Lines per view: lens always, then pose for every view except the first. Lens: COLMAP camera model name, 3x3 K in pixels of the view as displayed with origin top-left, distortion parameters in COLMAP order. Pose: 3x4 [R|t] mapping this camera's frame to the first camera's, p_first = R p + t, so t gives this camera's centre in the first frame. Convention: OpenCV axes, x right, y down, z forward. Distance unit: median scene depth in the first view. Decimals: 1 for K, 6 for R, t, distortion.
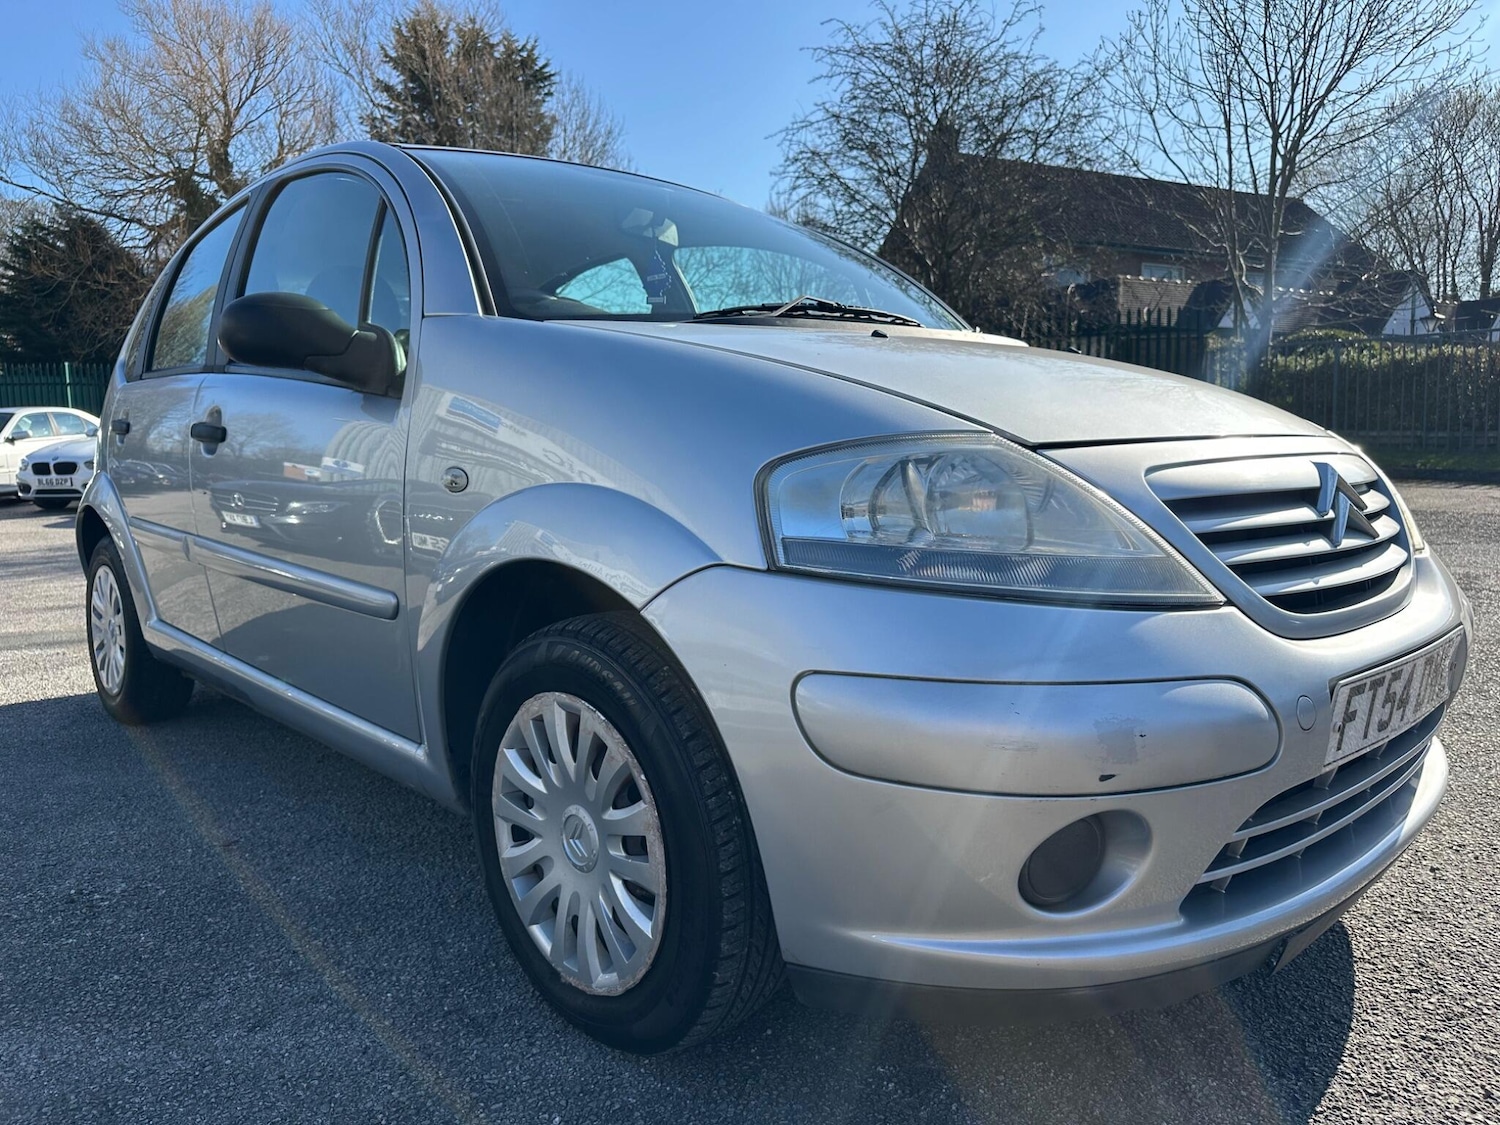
lens RADIAL K [[1042.9, 0, 754.3], [0, 1042.9, 539.7], [0, 0, 1]] dist [0.005478, -0.007679]
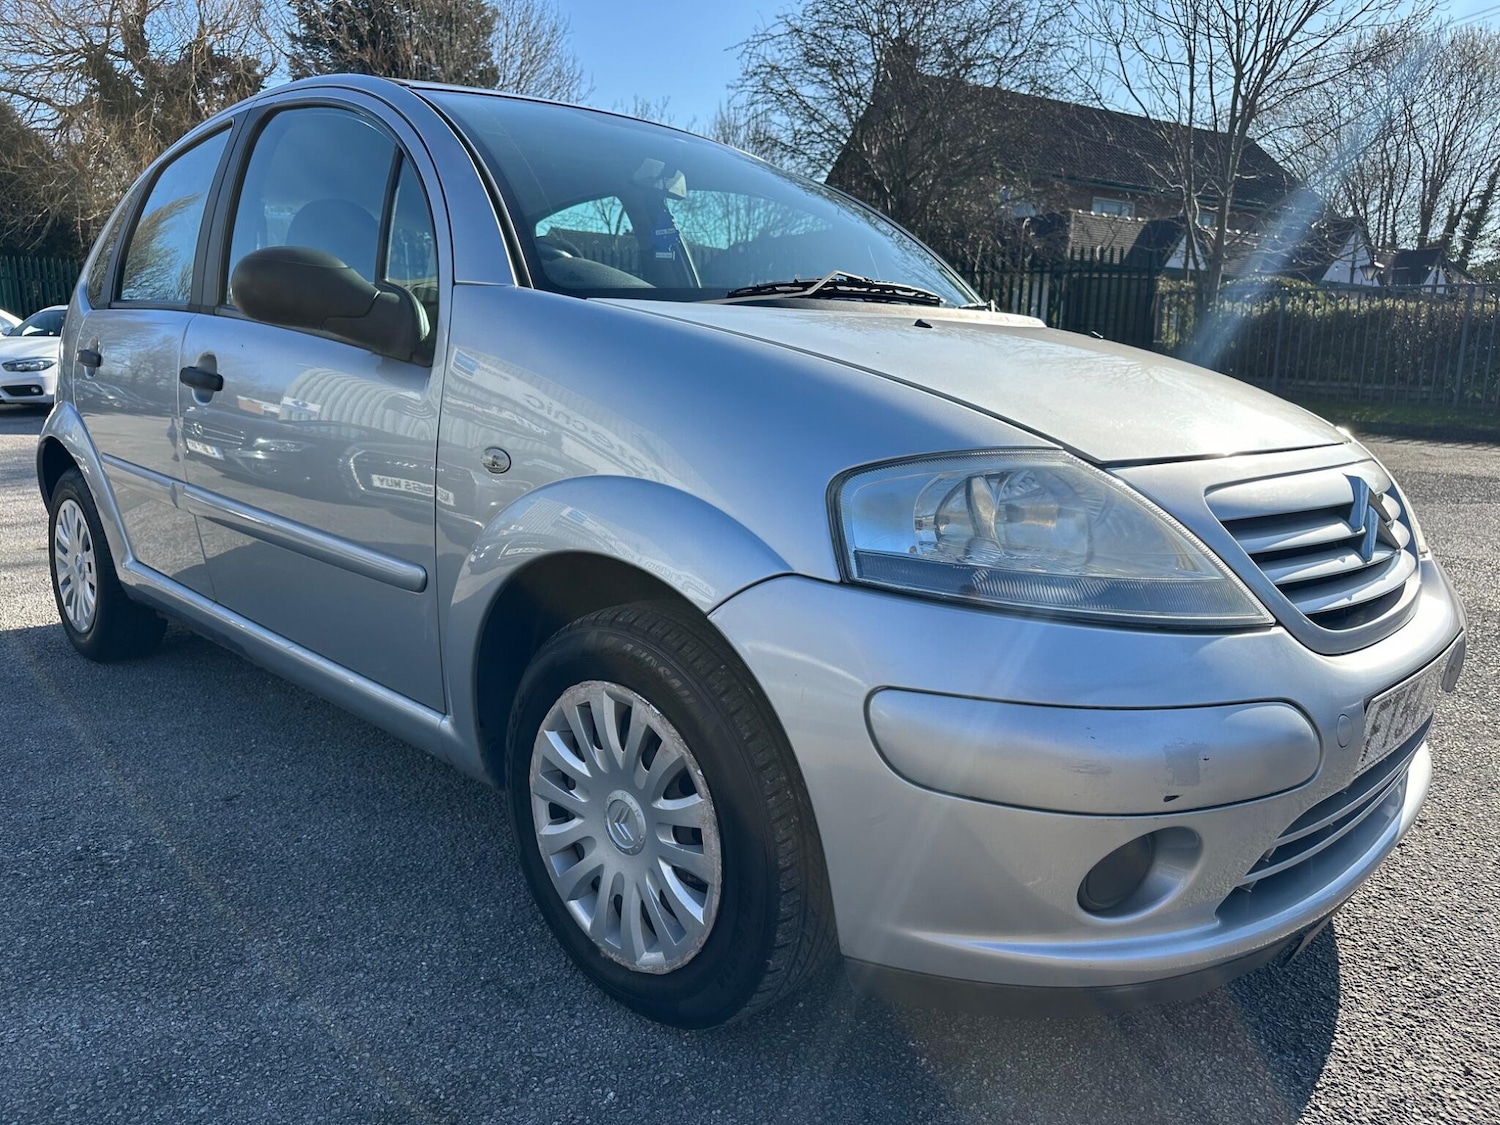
lens RADIAL K [[1042.2, 0, 748.1], [0, 1042.2, 548.3], [0, 0, 1]] dist [0.010273, -0.010980]
pose [[0.998089, 0.028720, 0.054721, -0.102744], [-0.033080, 0.996204, 0.080513, -0.063337], [-0.052201, -0.082169, 0.995250, -0.001273]]
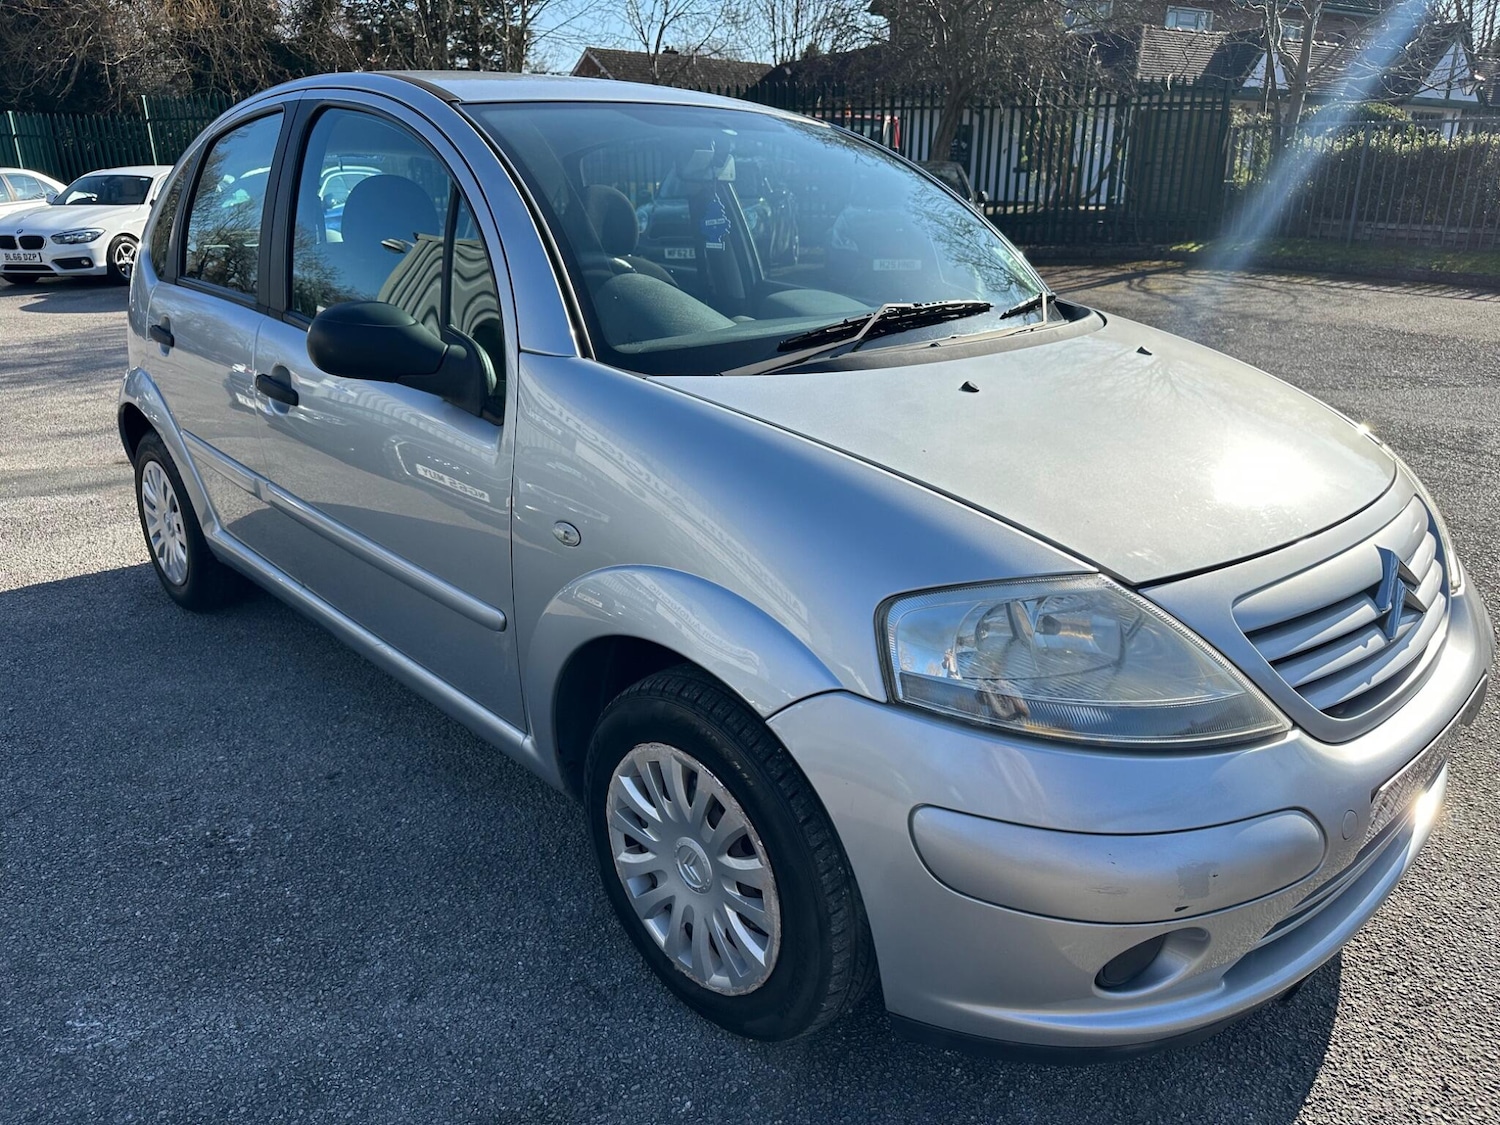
lens RADIAL K [[1042.2, 0, 748.1], [0, 1042.2, 548.3], [0, 0, 1]] dist [0.010273, -0.010980]
pose [[0.999841, 0.013679, 0.011421, -0.116275], [-0.015926, 0.973441, 0.228384, -0.294714], [-0.007994, -0.228530, 0.973504, -0.036206]]
